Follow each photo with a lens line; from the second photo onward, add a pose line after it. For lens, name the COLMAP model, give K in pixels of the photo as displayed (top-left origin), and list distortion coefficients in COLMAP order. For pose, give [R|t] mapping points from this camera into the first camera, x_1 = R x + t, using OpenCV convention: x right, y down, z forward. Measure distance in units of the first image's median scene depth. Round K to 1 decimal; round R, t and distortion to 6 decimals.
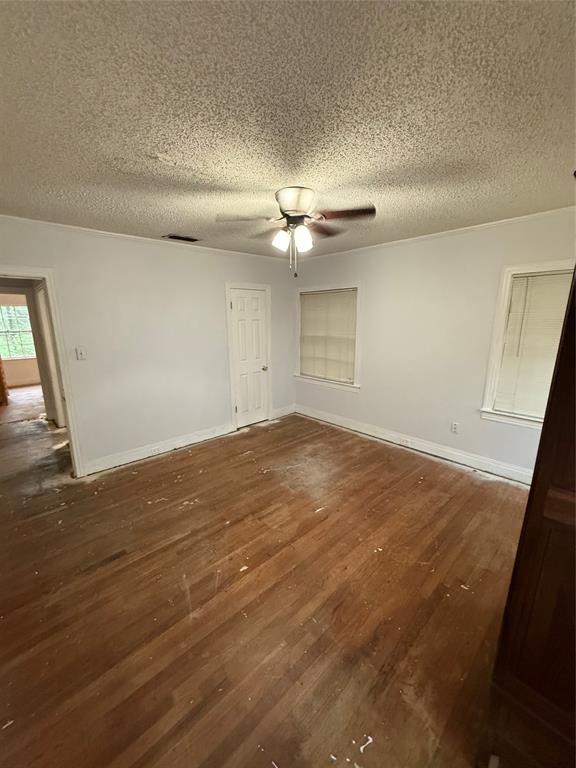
lens RADIAL K [[307.6, 0, 290.6], [0, 307.6, 381.6], [0, 0, 1]] dist [0.000280, 0.000867]
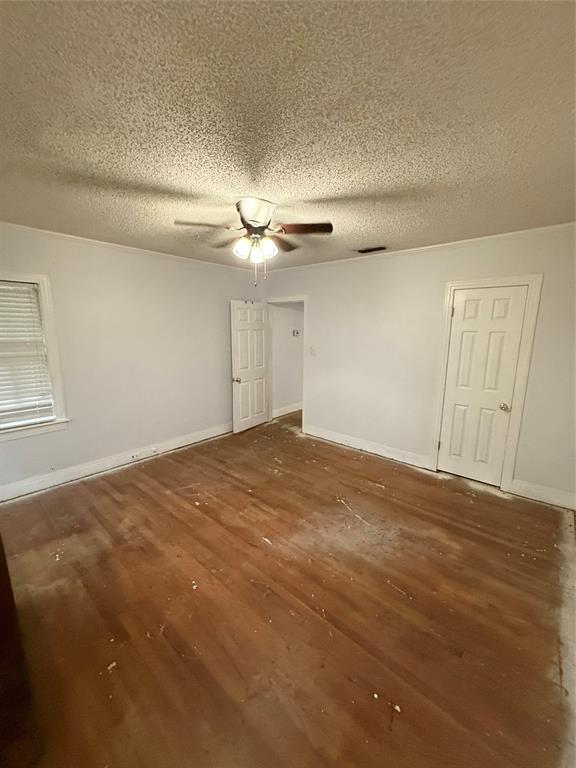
lens RADIAL K [[307.6, 0, 289.0], [0, 307.6, 382.6], [0, 0, 1]] dist [0.000280, 0.000867]
pose [[0.098697, 0.186281, -0.977527, 0.801323], [-0.212941, 0.963523, 0.162112, -0.166673], [0.972067, 0.192156, 0.134763, 0.768672]]
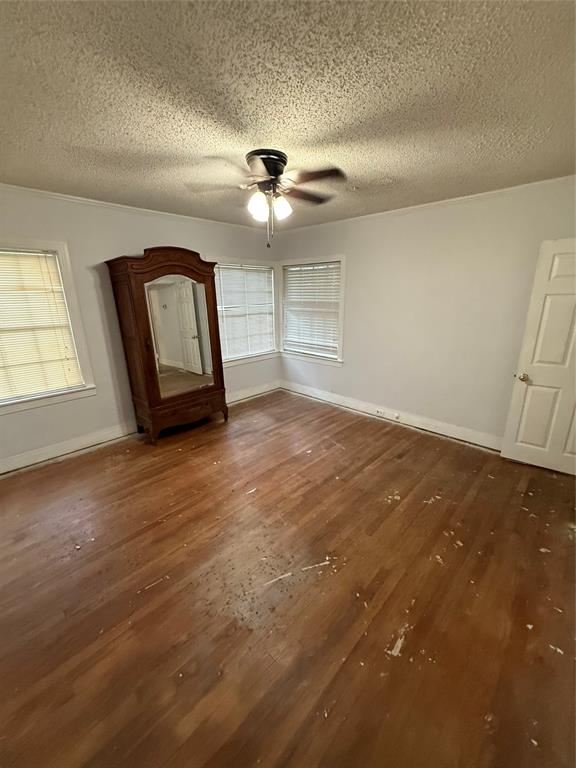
lens RADIAL K [[307.6, 0, 289.7], [0, 307.6, 381.6], [0, 0, 1]] dist [0.000280, 0.000867]
pose [[-0.998678, 0.031380, -0.040714, 0.000302], [0.008747, 0.884236, 0.466959, -0.313077], [0.050654, 0.465985, -0.883341, 1.540441]]
